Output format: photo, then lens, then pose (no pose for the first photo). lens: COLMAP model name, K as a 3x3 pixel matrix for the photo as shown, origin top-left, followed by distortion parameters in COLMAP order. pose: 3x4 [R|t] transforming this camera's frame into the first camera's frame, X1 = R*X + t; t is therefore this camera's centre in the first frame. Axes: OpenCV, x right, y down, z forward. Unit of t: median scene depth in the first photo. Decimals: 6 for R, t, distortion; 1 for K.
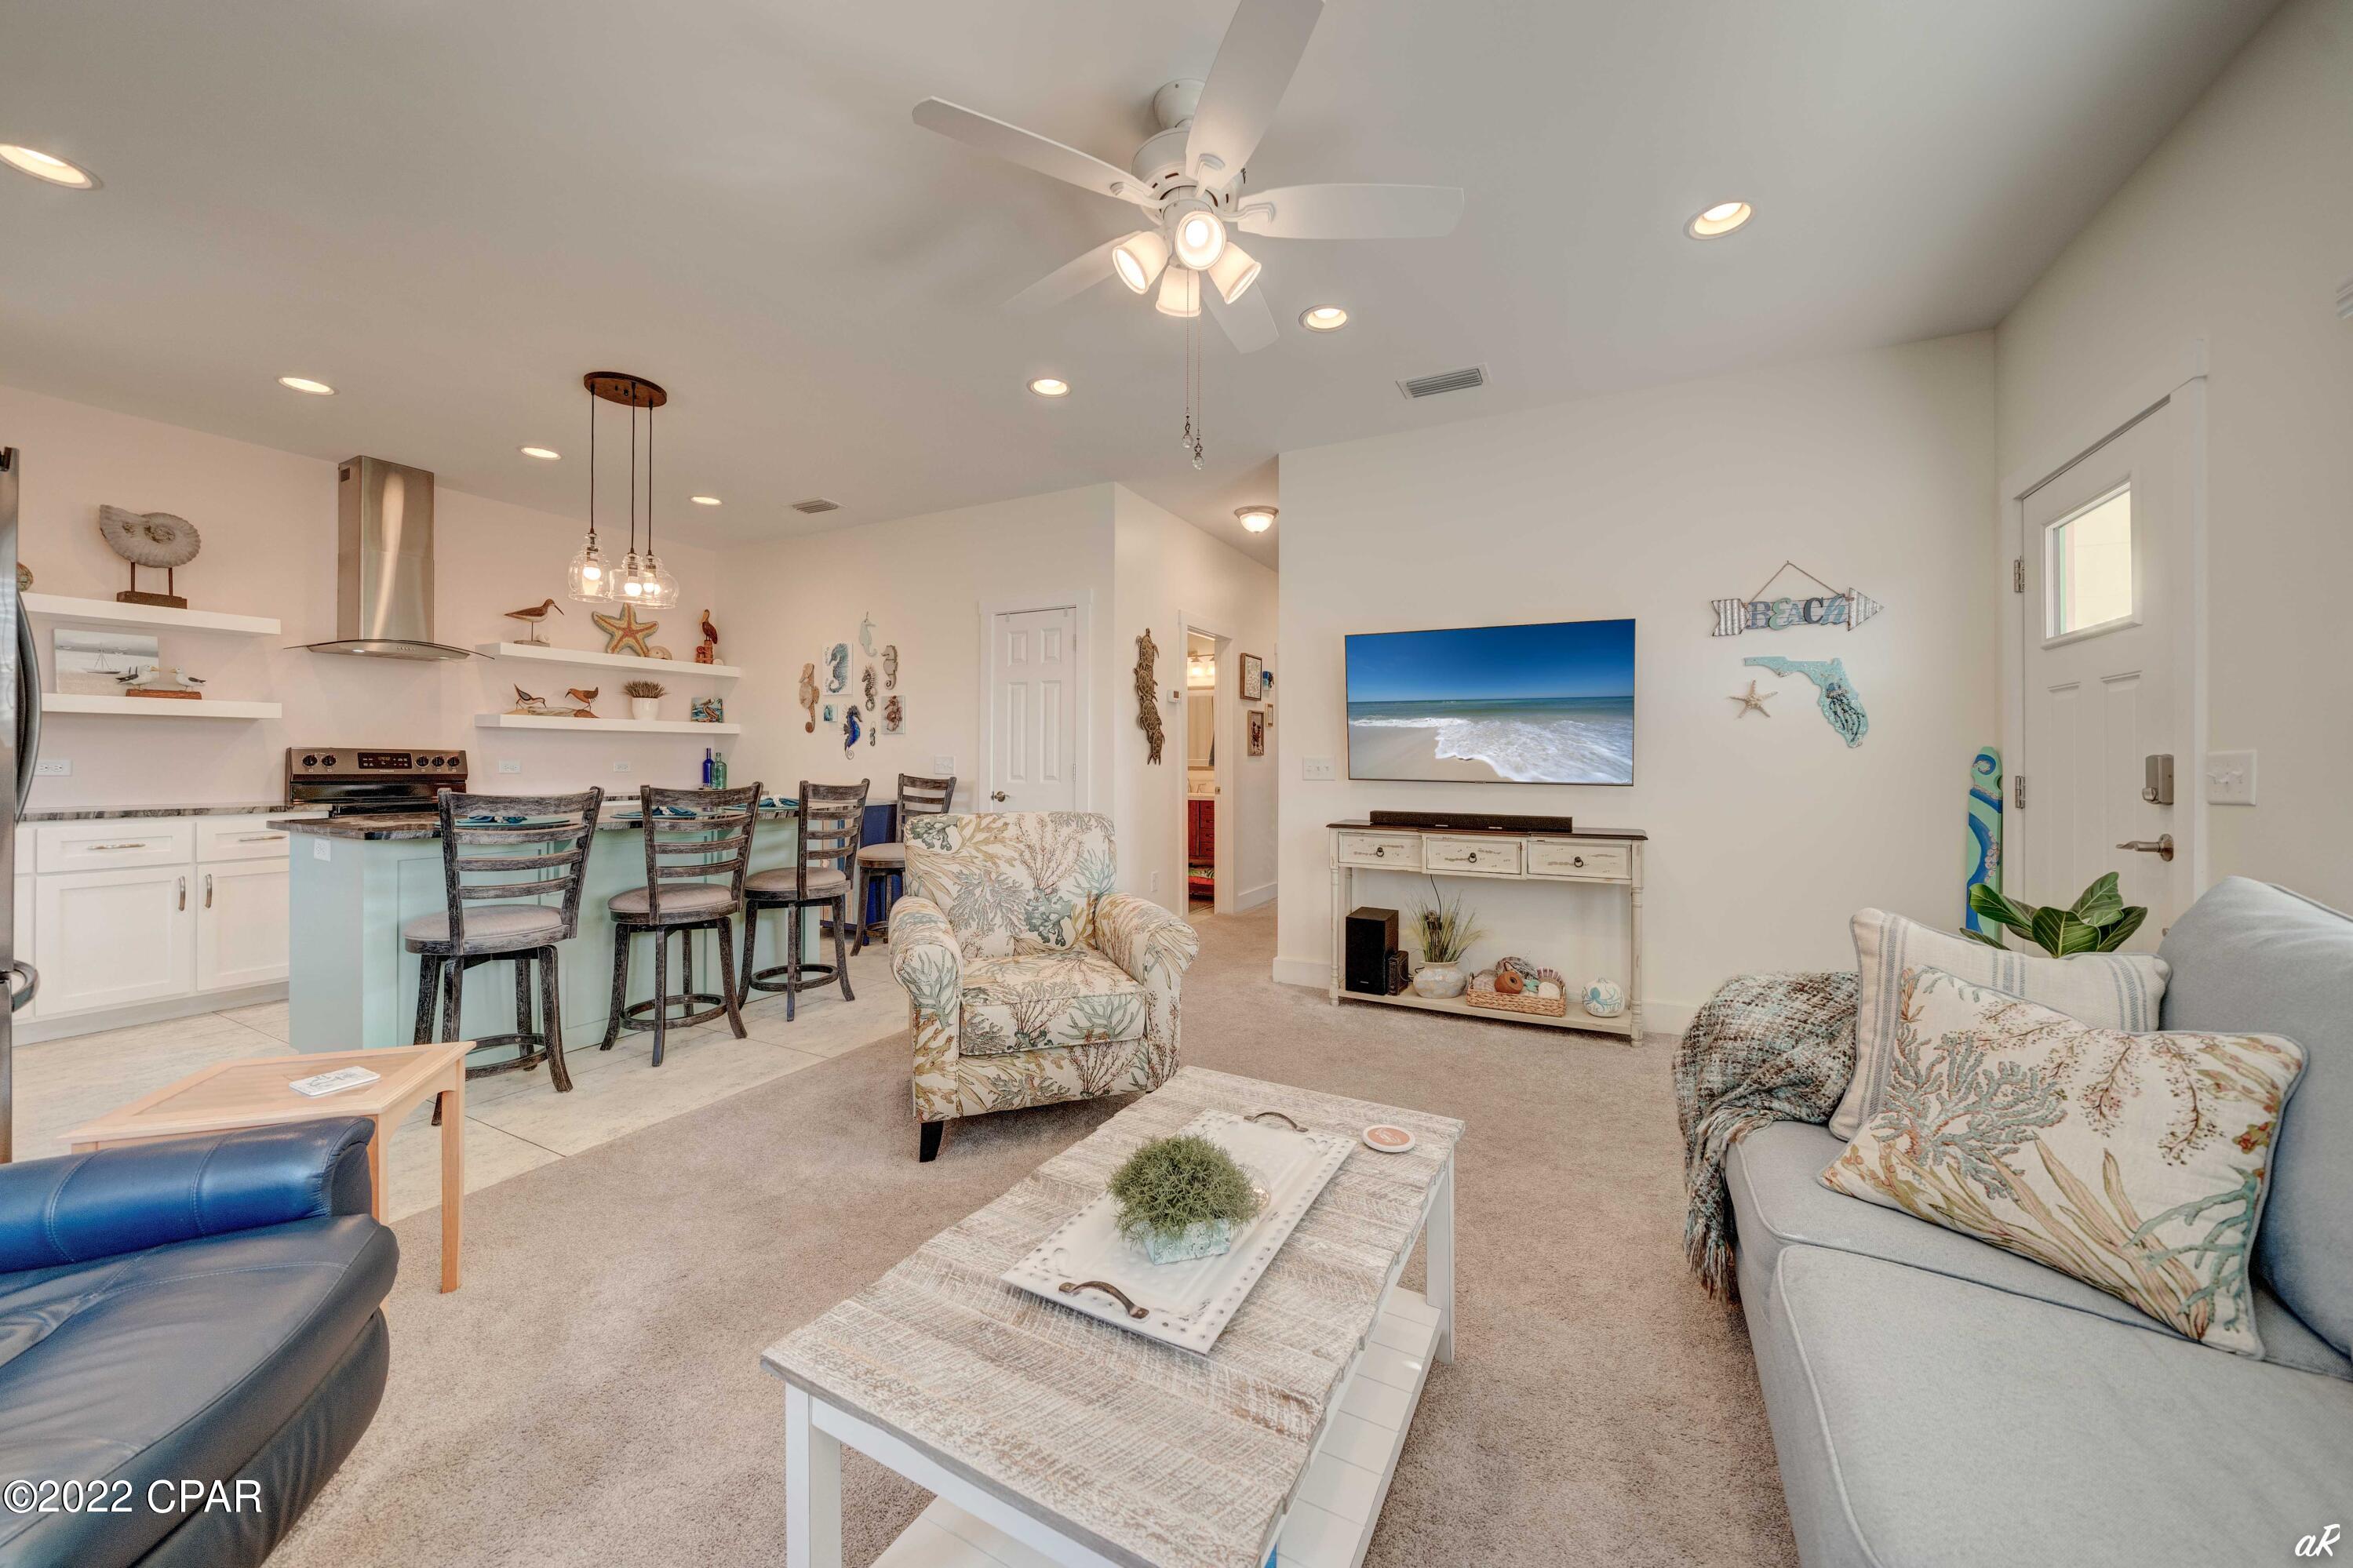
lens RADIAL K [[823.8, 0, 1176.1], [0, 823.8, 760.6], [0, 0, 1]] dist [-0.001292, -0.001629]
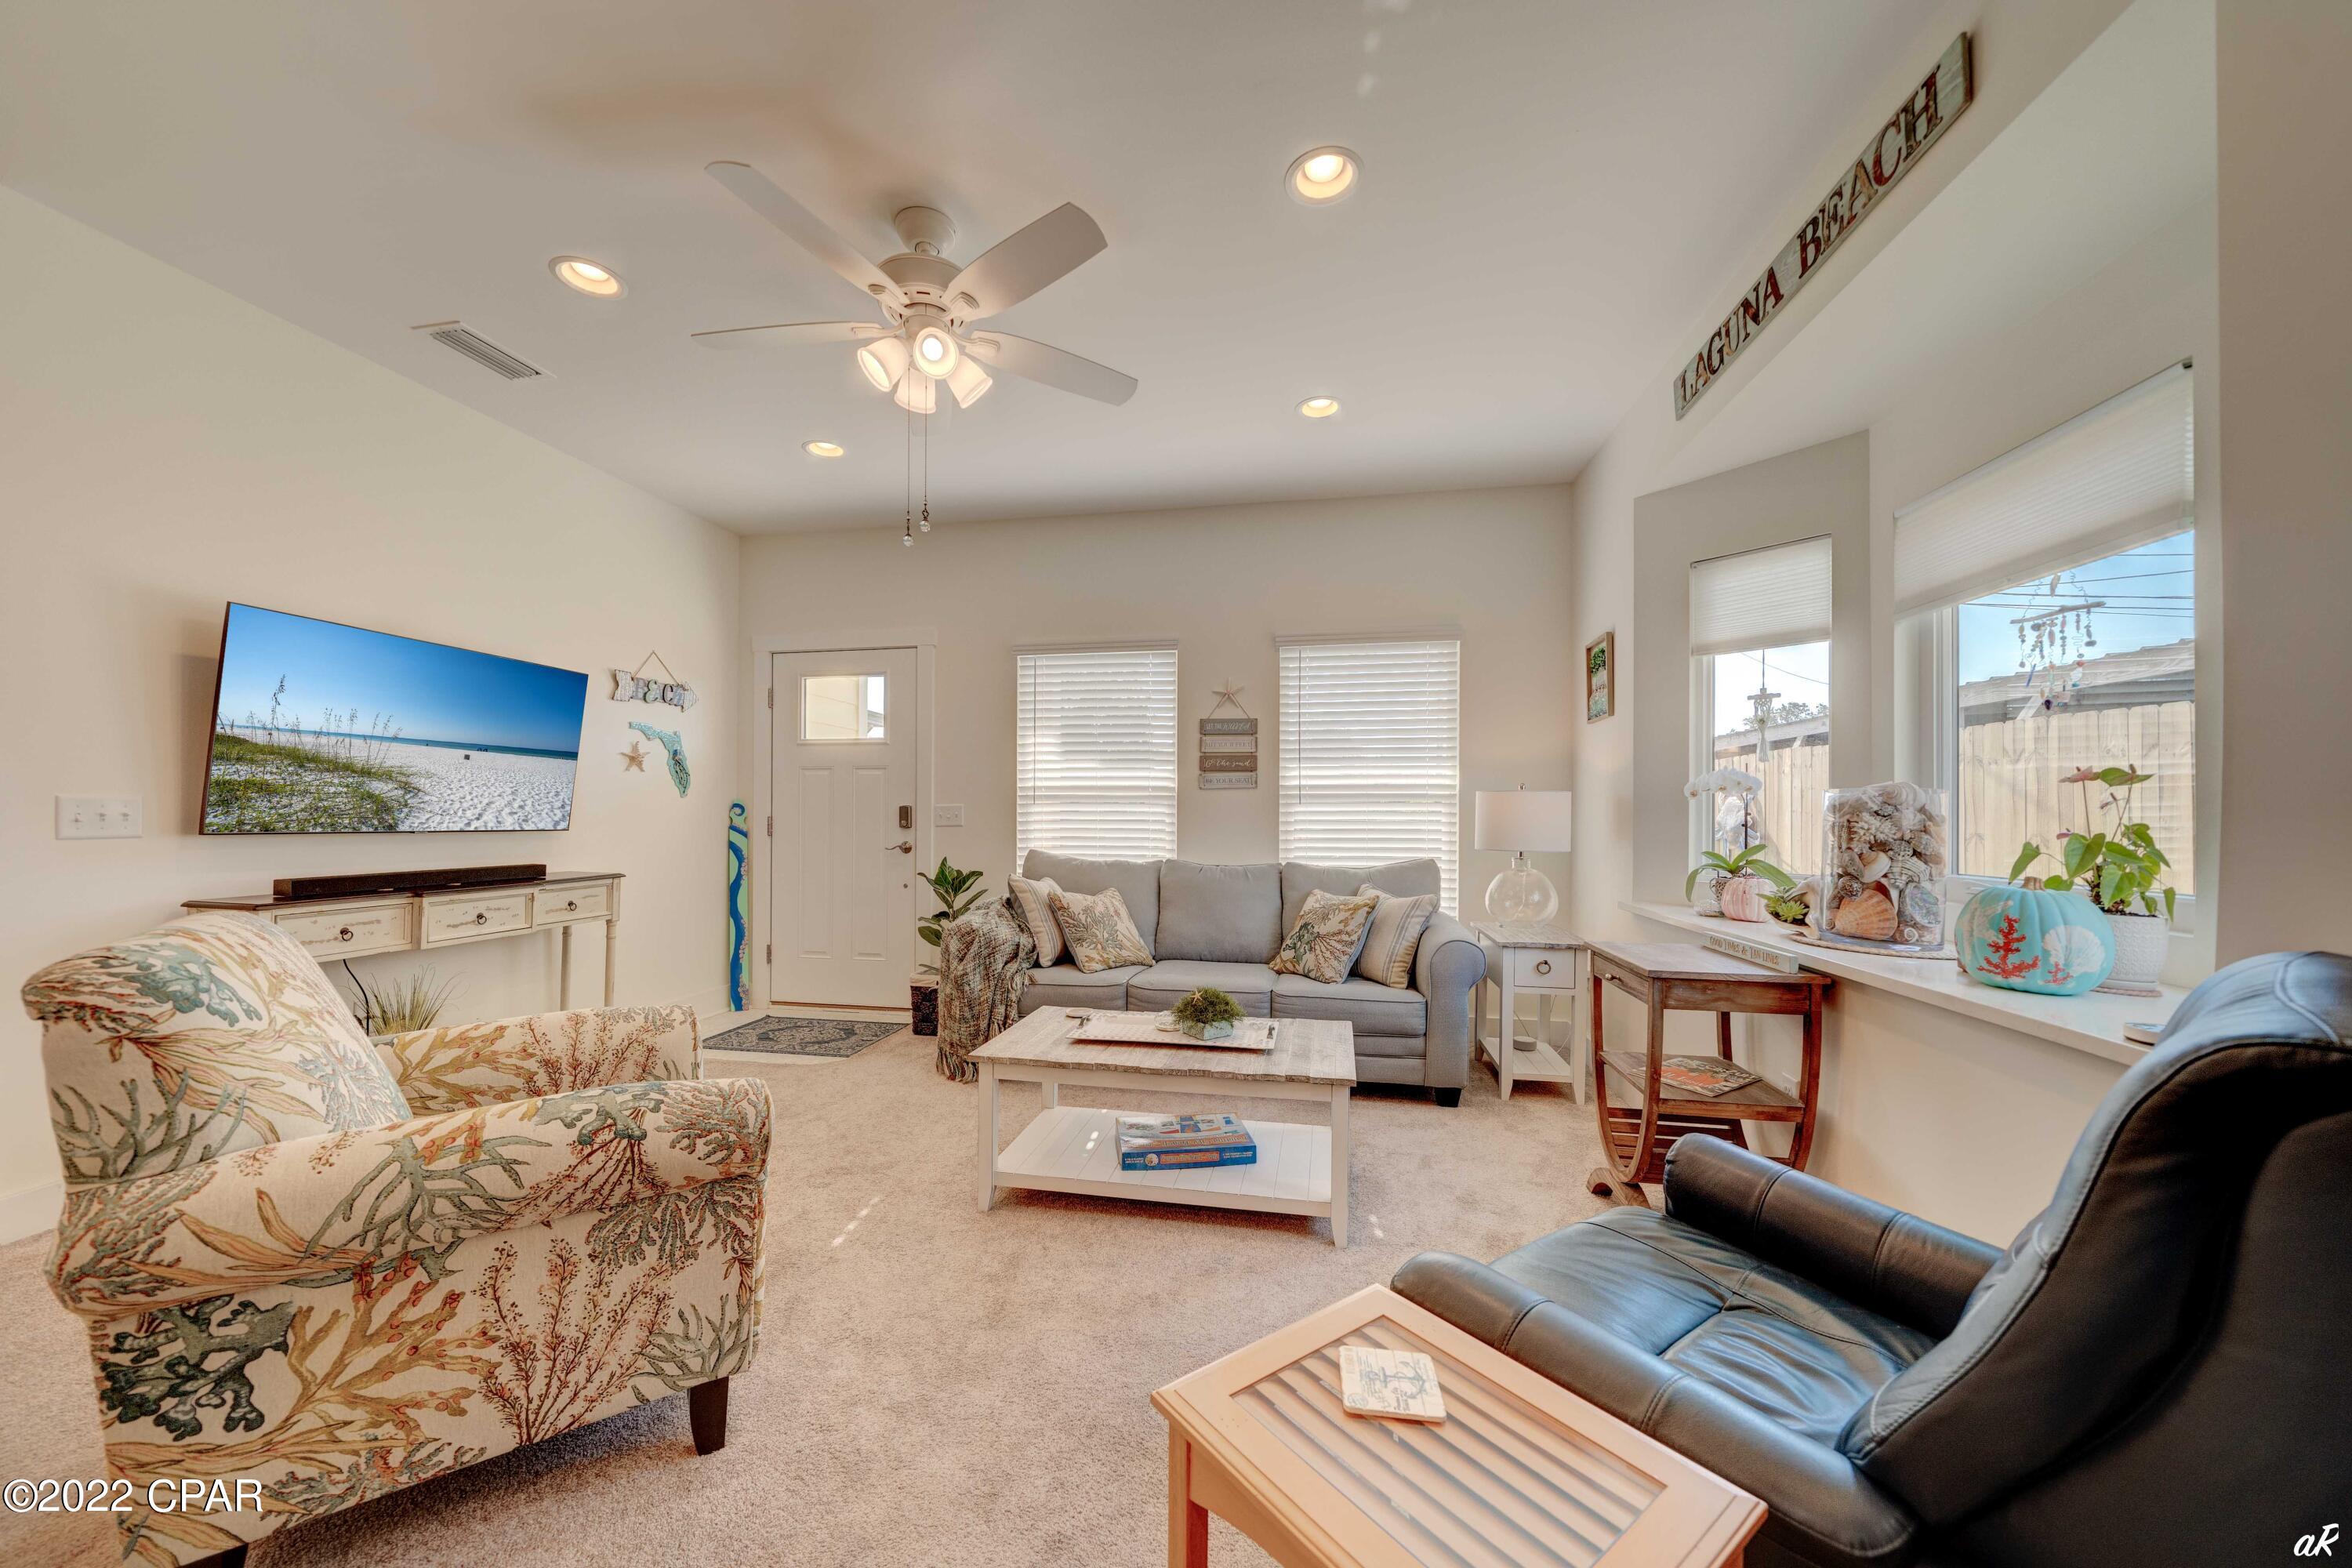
lens RADIAL K [[823.6, 0, 1175.1], [0, 823.6, 822.4], [0, 0, 1]] dist [-0.001292, -0.001629]
pose [[-0.311751, -0.016375, 0.950023, -0.480812], [-0.005195, 0.999866, 0.015530, 0.000356], [-0.950150, -0.000093, -0.311794, 0.413387]]
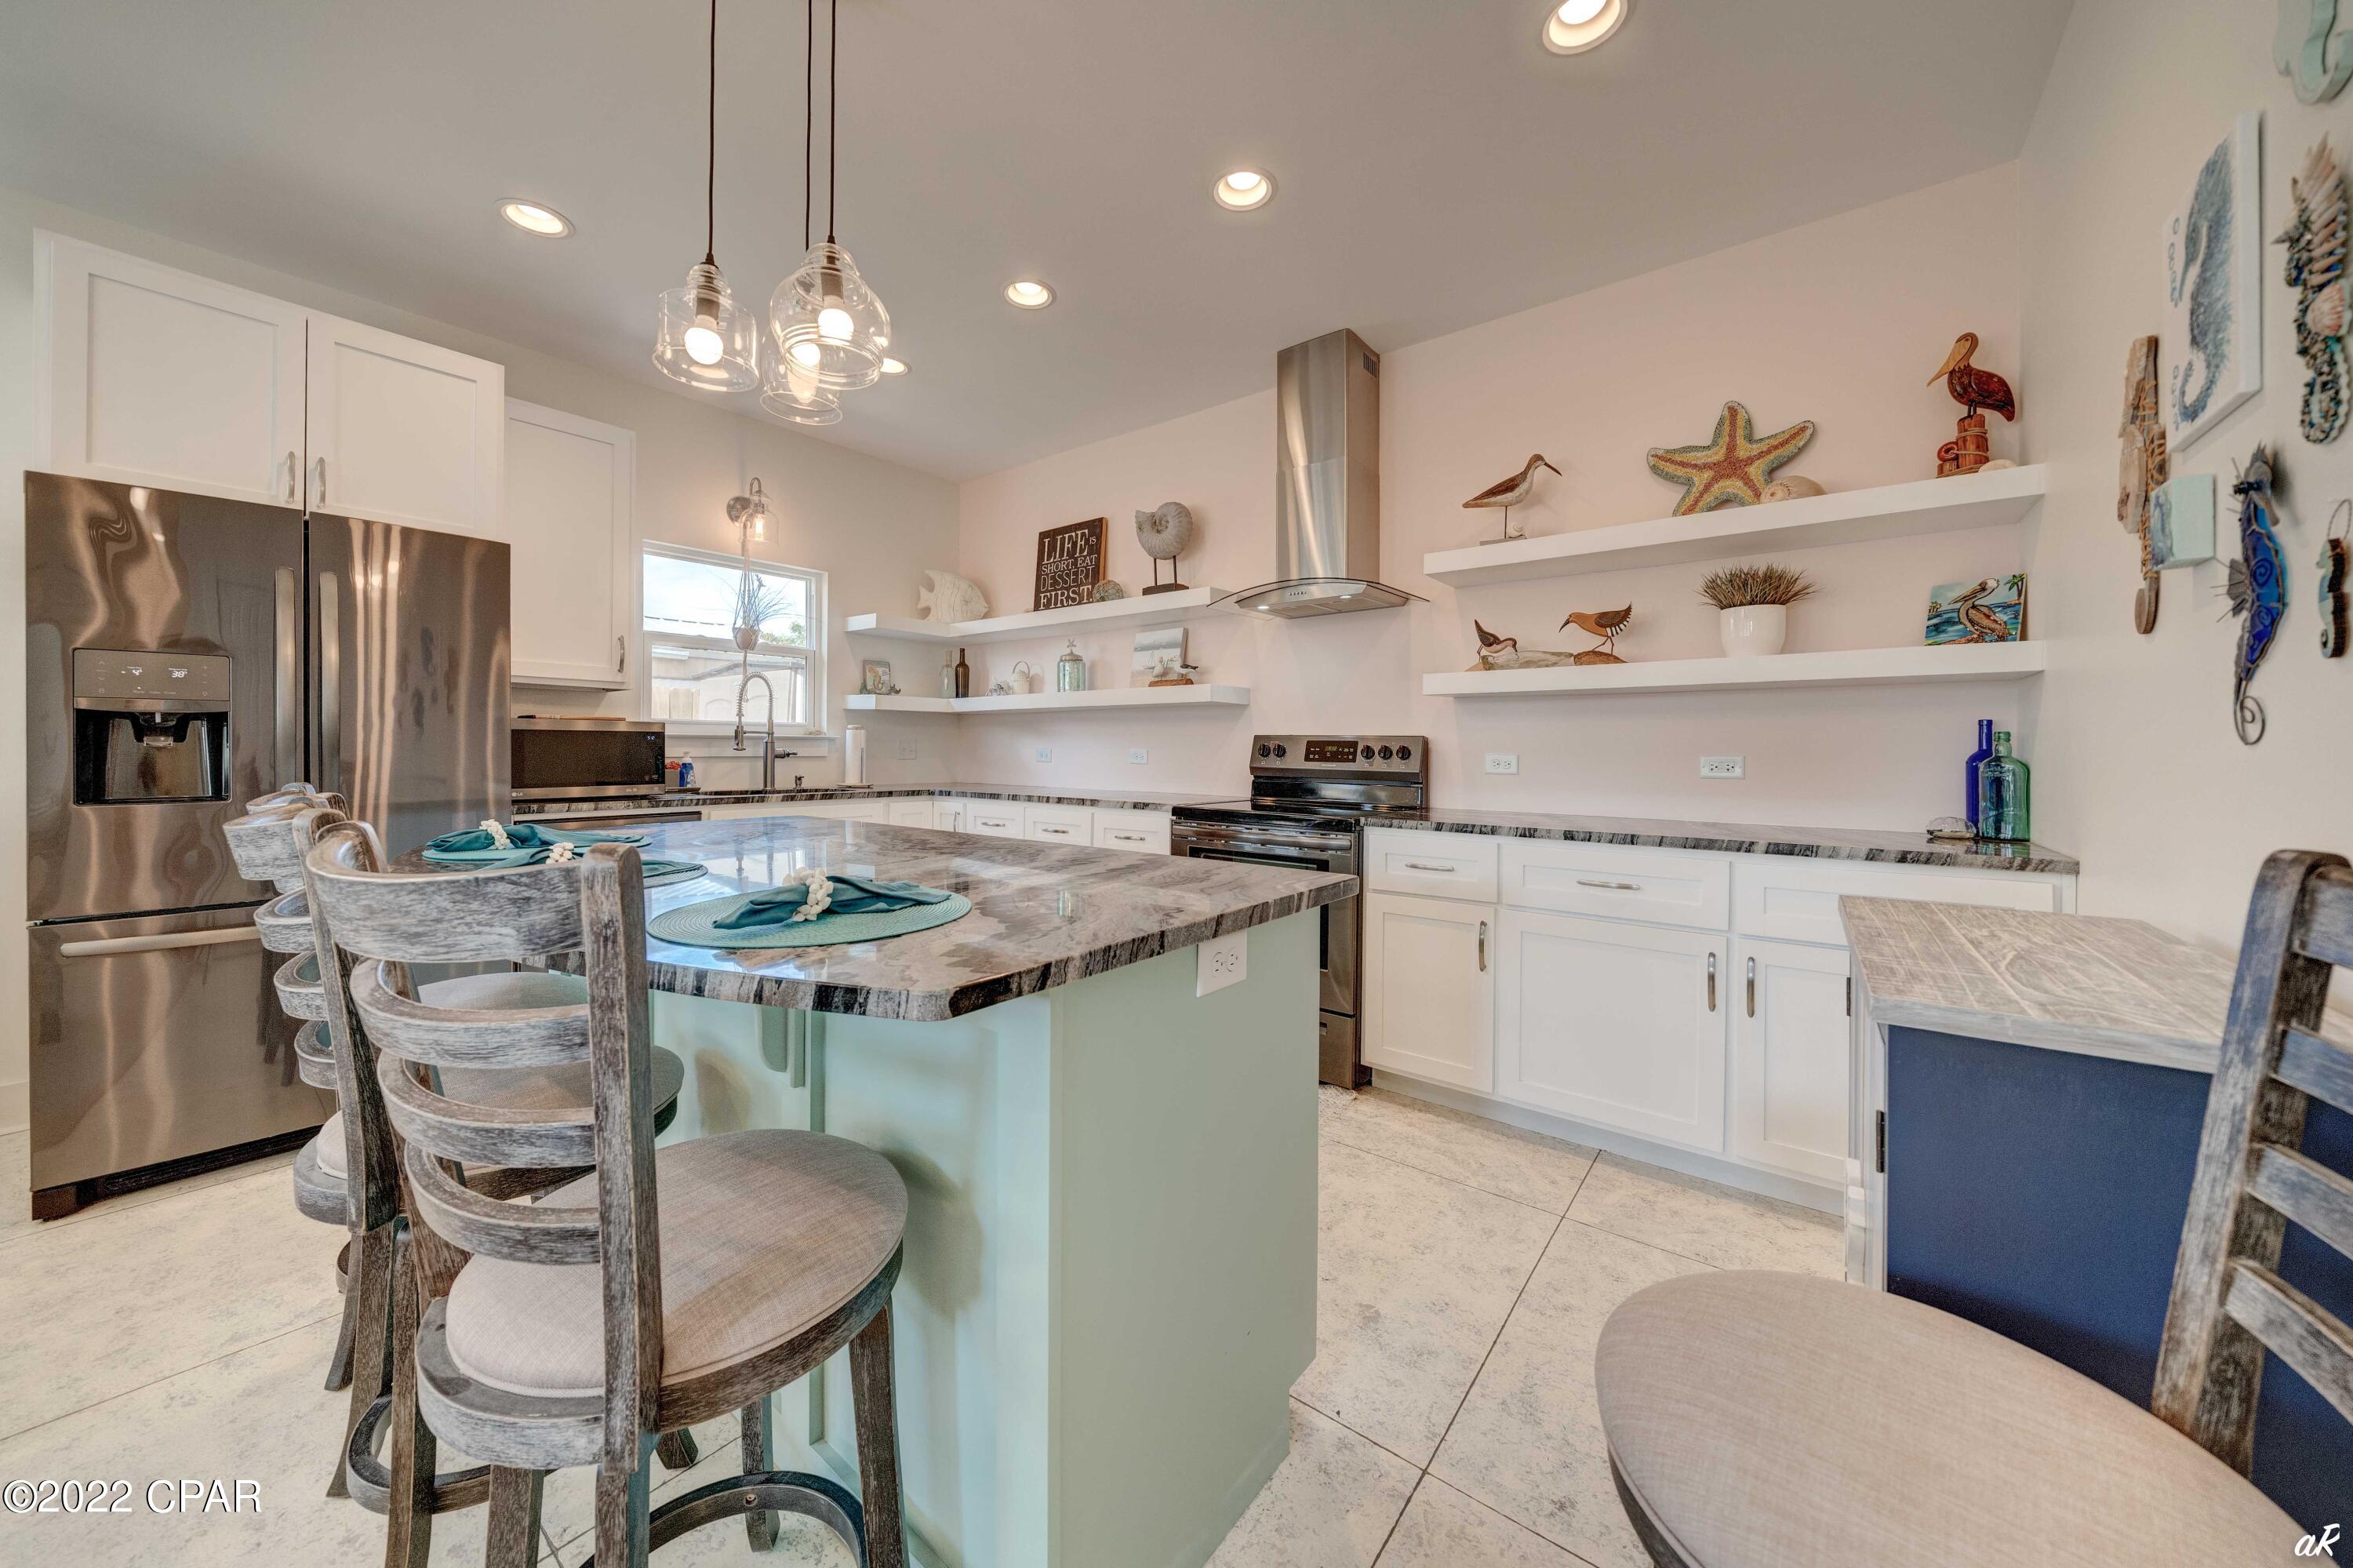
lens RADIAL K [[823.9, 0, 1166.6], [0, 823.9, 753.4], [0, 0, 1]] dist [-0.001292, -0.001629]
pose [[-0.180537, 0.001832, -0.983567, -0.202649], [-0.006433, 0.999975, 0.003044, 0.000498], [0.983547, 0.006877, -0.180520, 0.931603]]
